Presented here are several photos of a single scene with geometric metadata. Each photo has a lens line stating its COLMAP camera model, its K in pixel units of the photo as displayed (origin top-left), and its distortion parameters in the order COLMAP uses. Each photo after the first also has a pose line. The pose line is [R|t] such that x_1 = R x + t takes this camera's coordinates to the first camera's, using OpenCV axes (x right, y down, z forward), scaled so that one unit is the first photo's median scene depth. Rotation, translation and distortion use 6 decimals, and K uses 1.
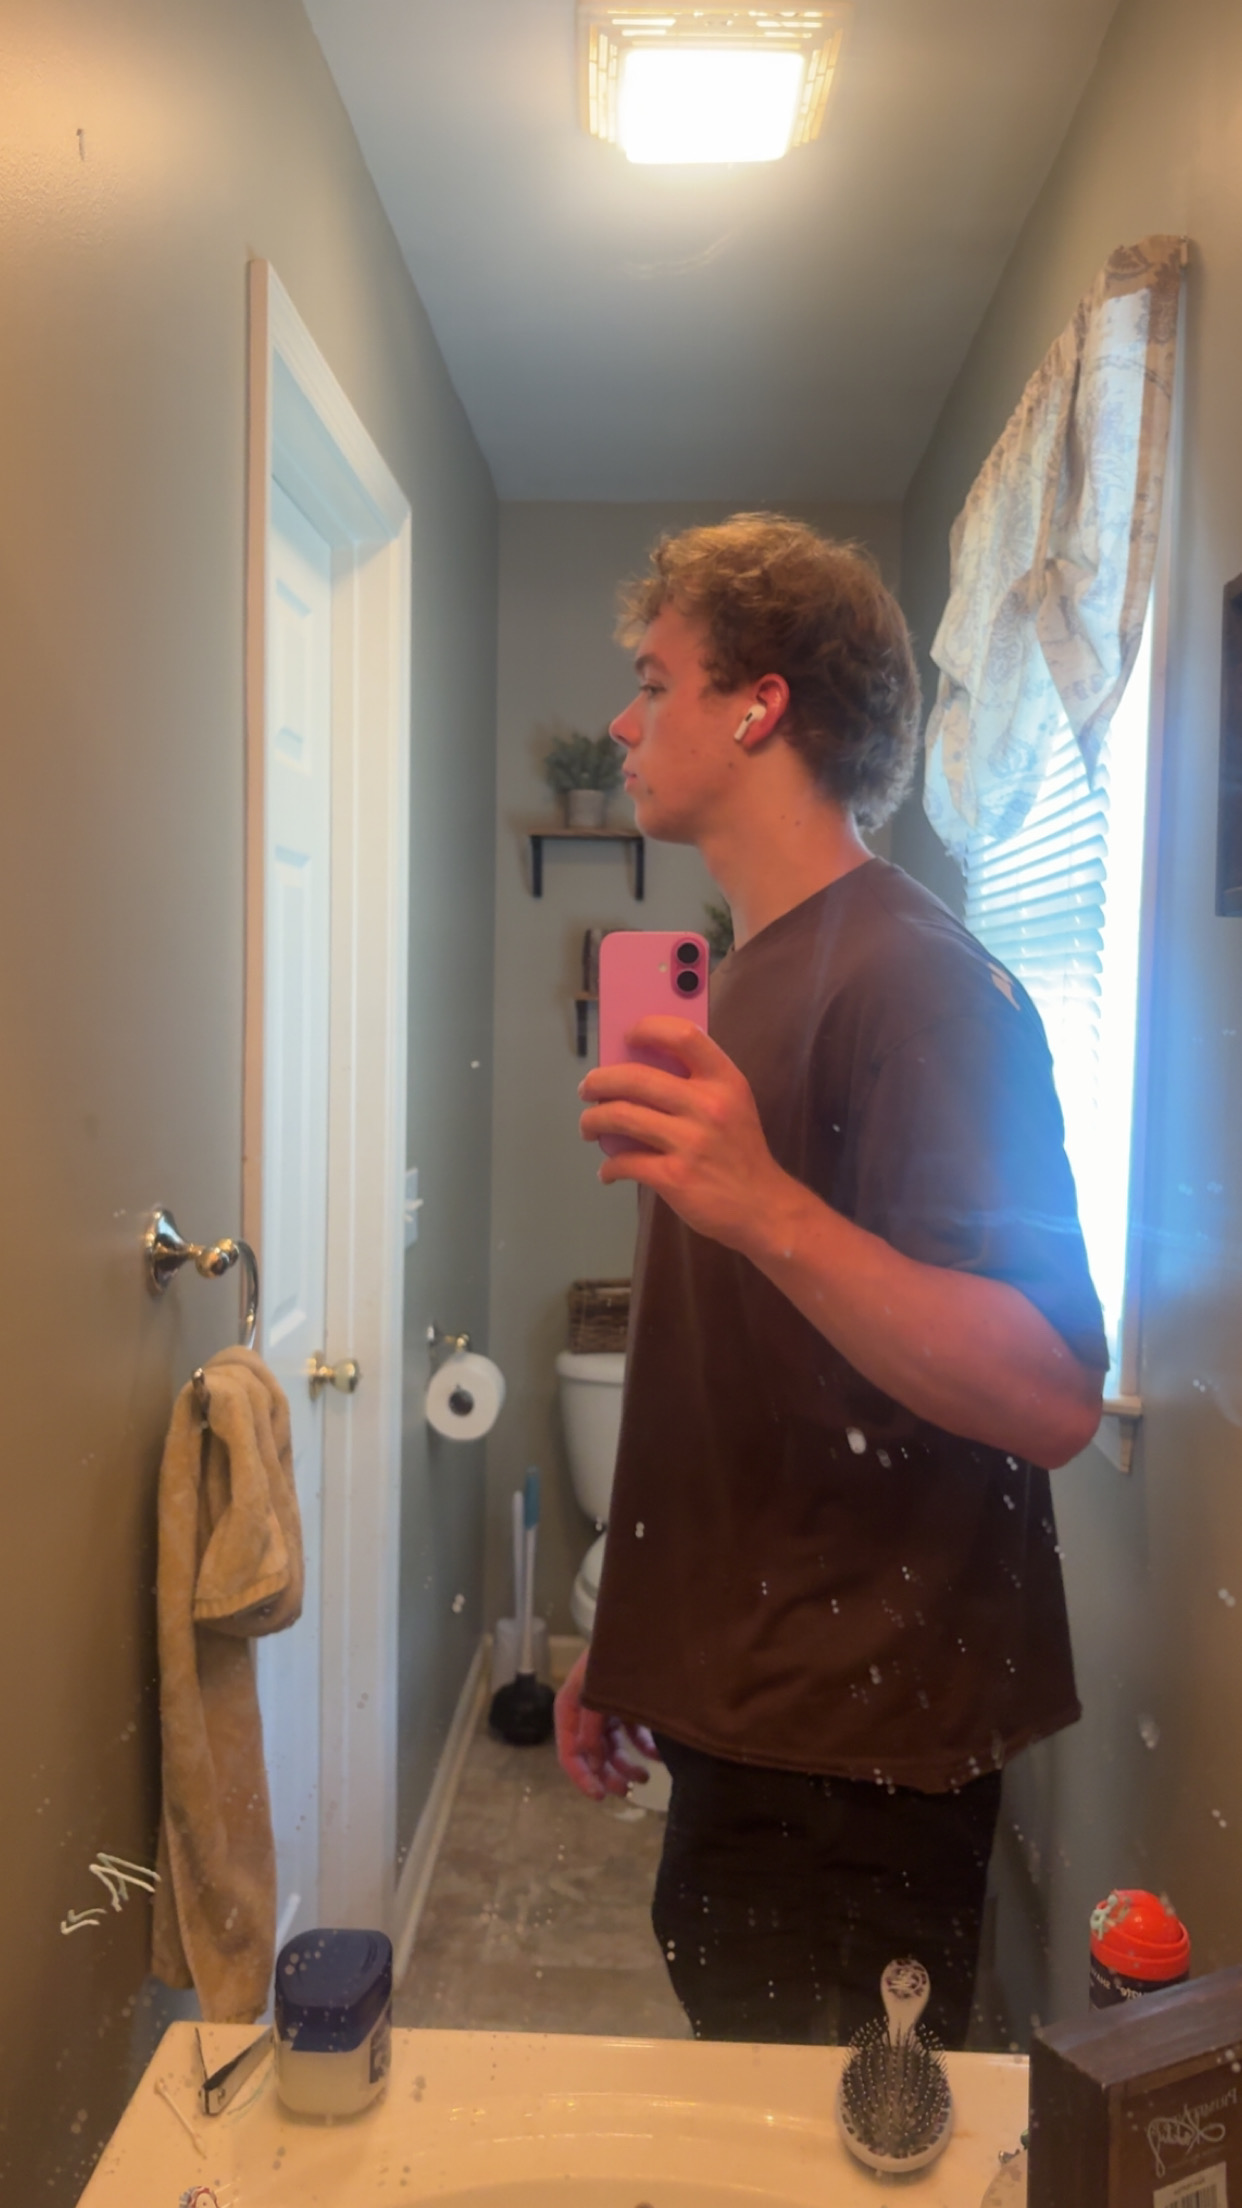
lens RADIAL K [[1717.5, 0, 621.0], [0, 1717.5, 1104.0], [0, 0, 1]] dist [0.003465, -0.012031]
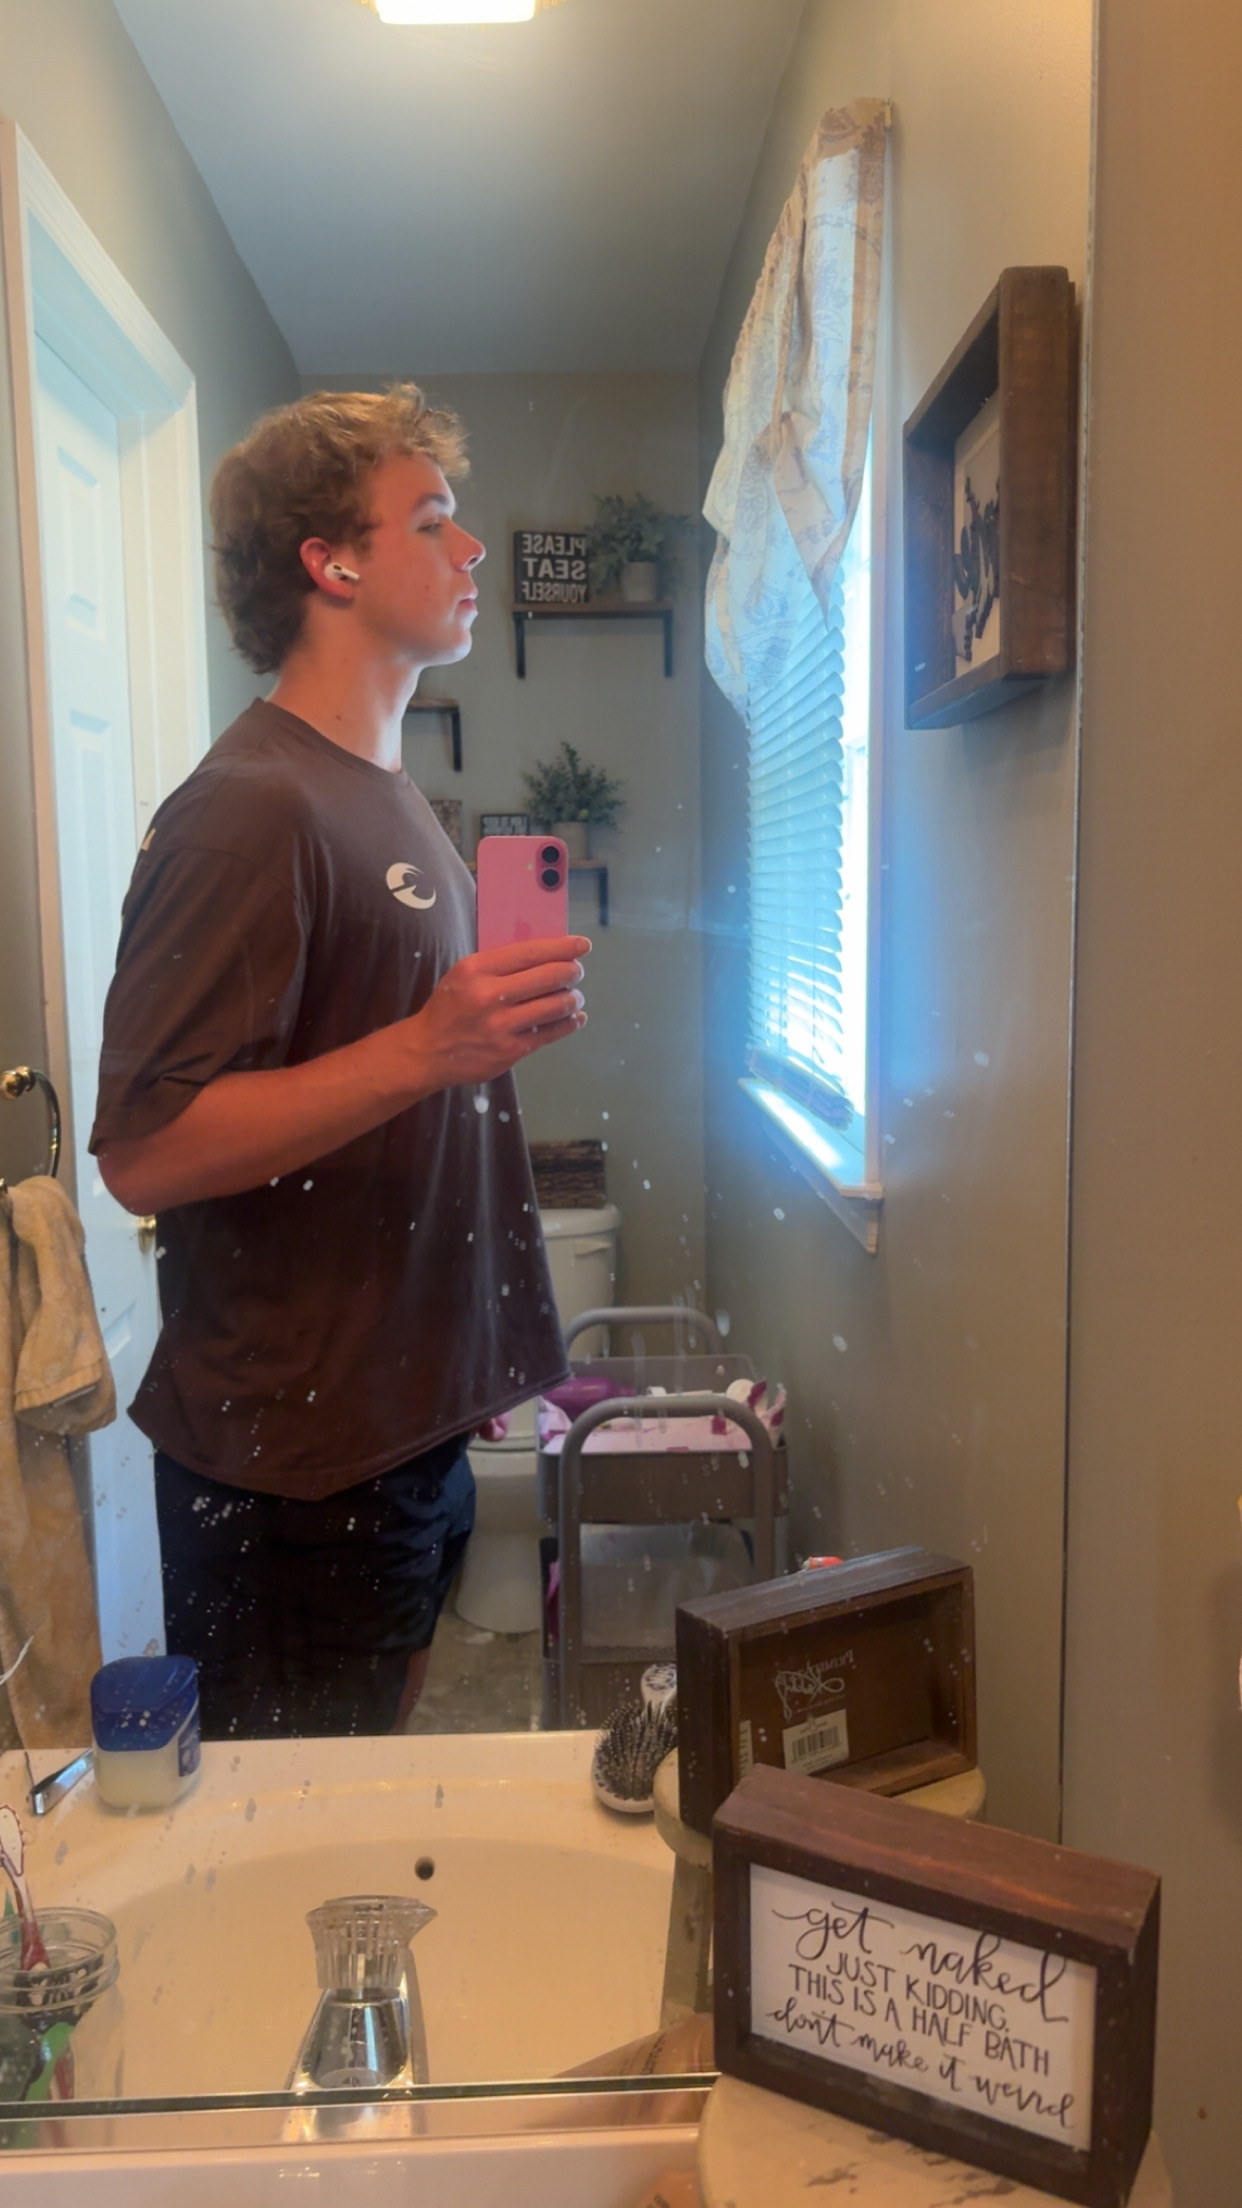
lens RADIAL K [[1719.4, 0, 621.0], [0, 1719.4, 1104.0], [0, 0, 1]] dist [-0.007464, 0.016090]
pose [[0.996218, -0.043438, 0.075246, 0.053660], [0.038835, 0.997345, 0.061599, 0.045888], [-0.077722, -0.058444, 0.995261, -0.087514]]
